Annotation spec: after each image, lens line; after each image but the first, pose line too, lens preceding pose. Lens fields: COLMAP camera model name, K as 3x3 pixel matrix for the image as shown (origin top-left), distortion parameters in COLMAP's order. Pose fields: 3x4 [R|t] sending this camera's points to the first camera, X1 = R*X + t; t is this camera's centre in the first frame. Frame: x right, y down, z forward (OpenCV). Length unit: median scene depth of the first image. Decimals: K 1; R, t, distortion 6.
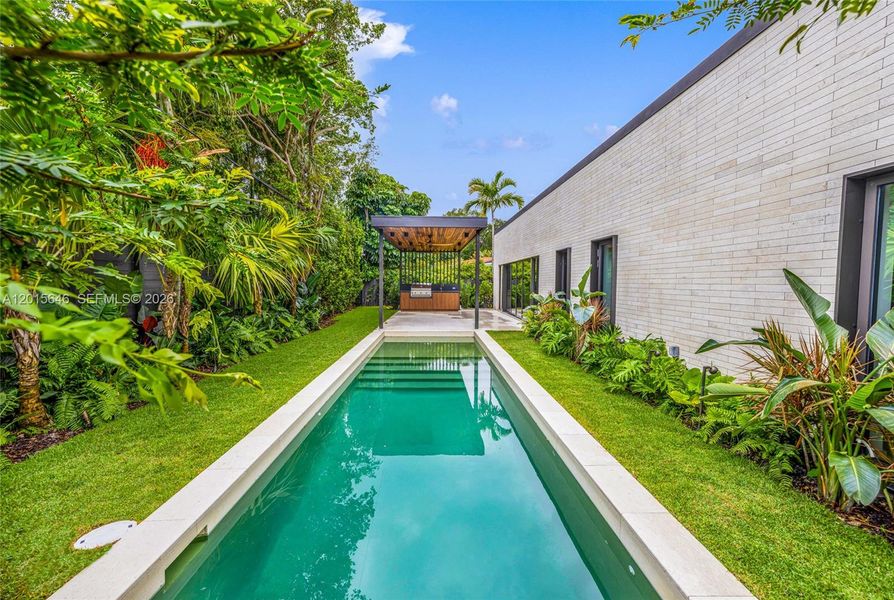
lens RADIAL K [[395.4, 0, 442.9], [0, 395.4, 301.4], [0, 0, 1]] dist [0.004920, 0.001510]
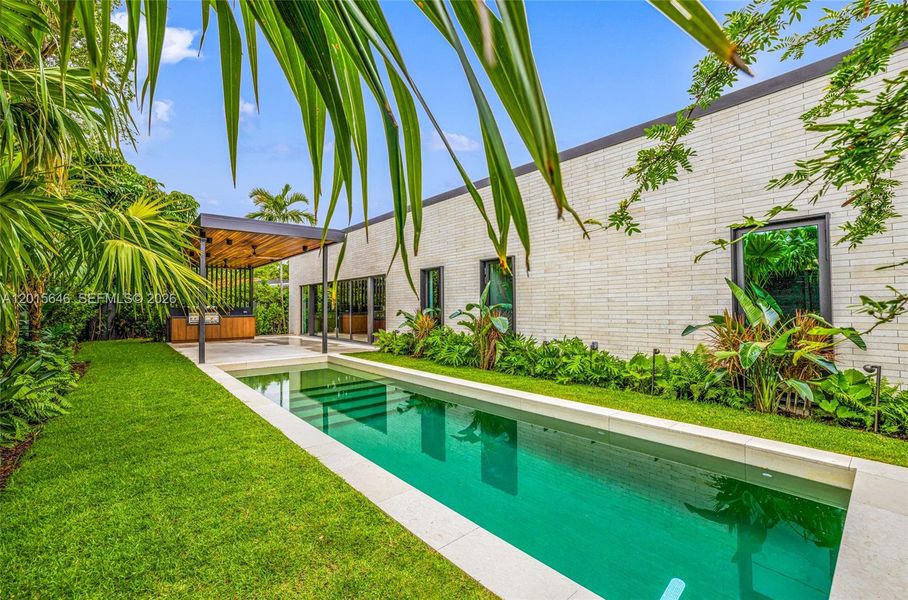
lens RADIAL K [[398.6, 0, 455.0], [0, 398.6, 303.6], [0, 0, 1]] dist [-0.033713, 0.000100]
pose [[0.772301, -0.003748, 0.635246, -0.634415], [0.043636, 0.997934, -0.047162, 0.032098], [-0.633757, 0.064143, 0.770869, 0.290940]]
